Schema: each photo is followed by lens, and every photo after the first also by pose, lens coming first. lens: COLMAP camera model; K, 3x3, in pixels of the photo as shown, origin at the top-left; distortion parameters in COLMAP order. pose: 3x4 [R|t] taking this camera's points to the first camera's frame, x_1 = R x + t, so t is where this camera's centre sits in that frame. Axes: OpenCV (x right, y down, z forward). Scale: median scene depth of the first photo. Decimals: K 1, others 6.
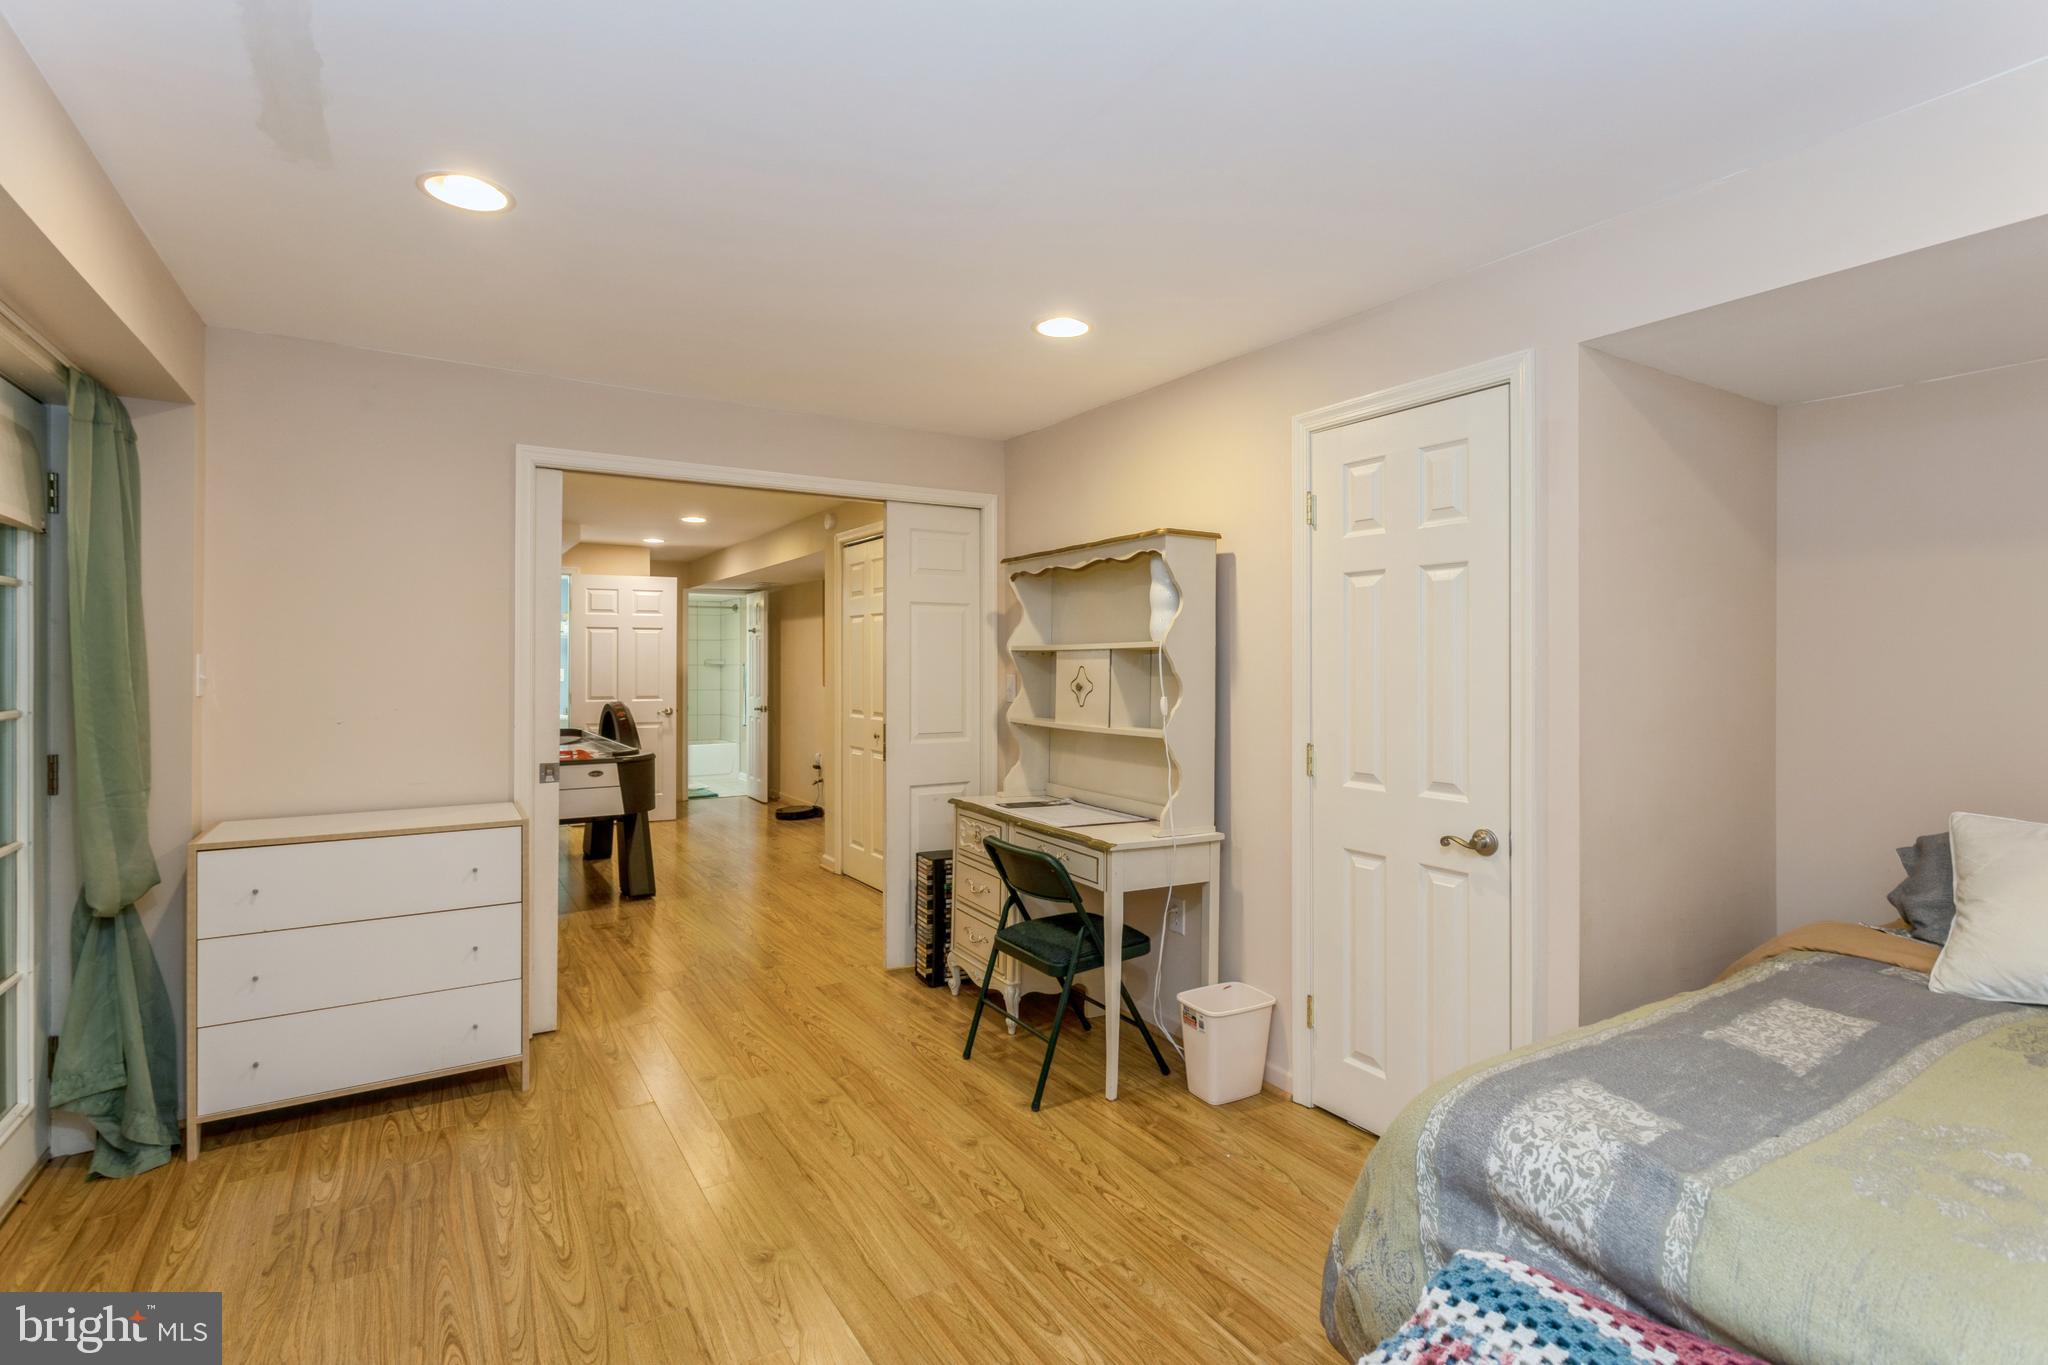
lens RADIAL K [[977.8, 0, 1018.6], [0, 977.8, 671.0], [0, 0, 1]] dist [0.002544, -0.000126]
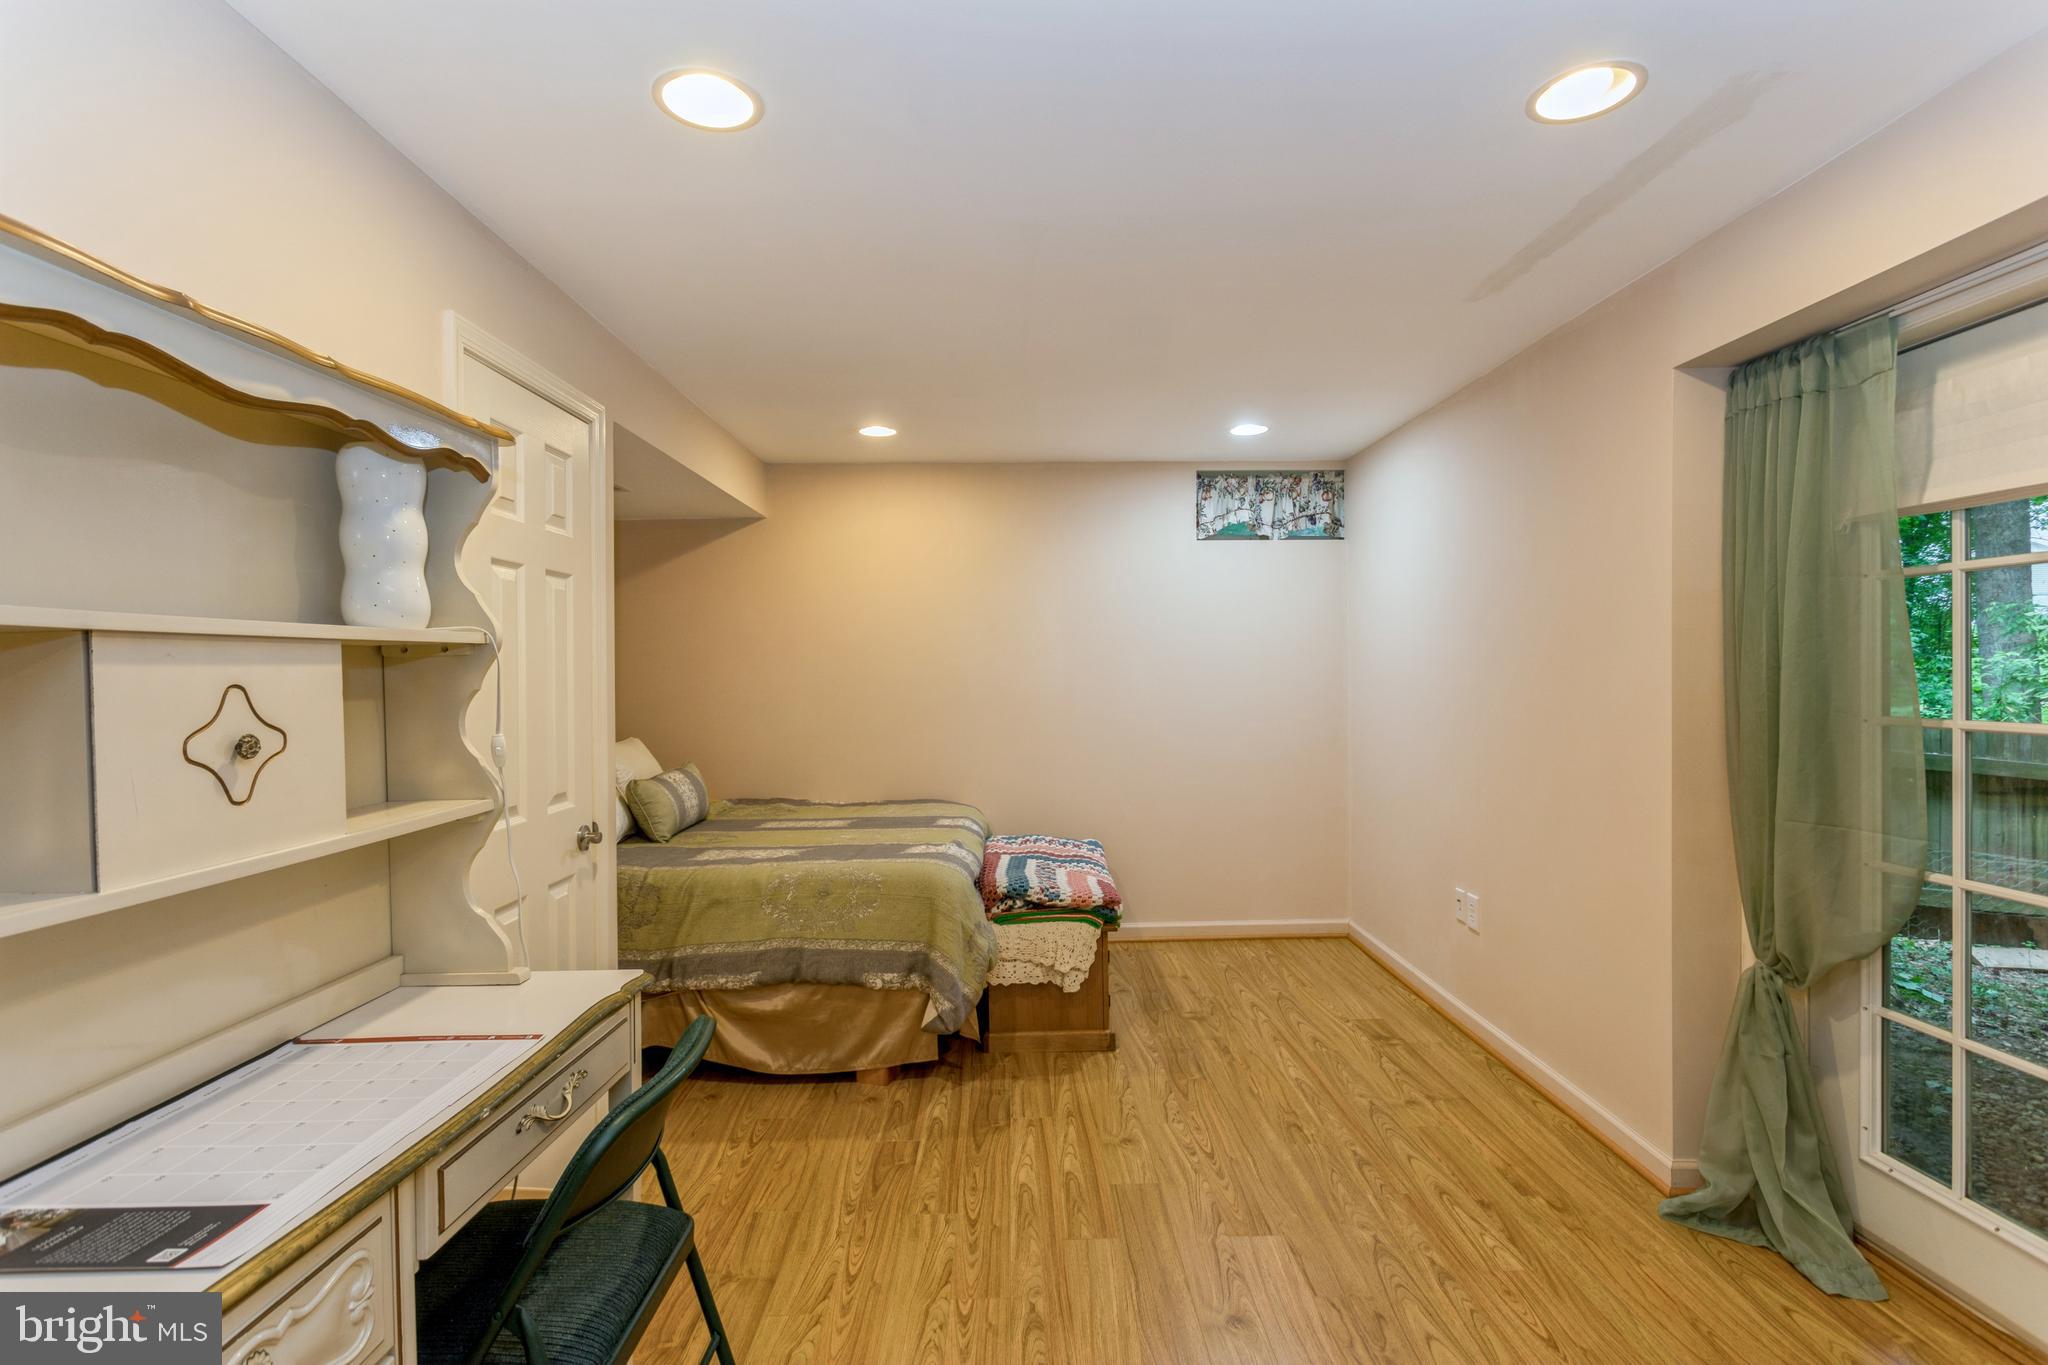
lens RADIAL K [[977.8, 0, 1028.6], [0, 977.8, 678.4], [0, 0, 1]] dist [0.002544, -0.000126]
pose [[-0.863255, 0.004737, 0.504745, -0.558658], [0.014245, 0.999786, 0.014980, -0.013043], [-0.504567, 0.020121, -0.863138, 1.884802]]
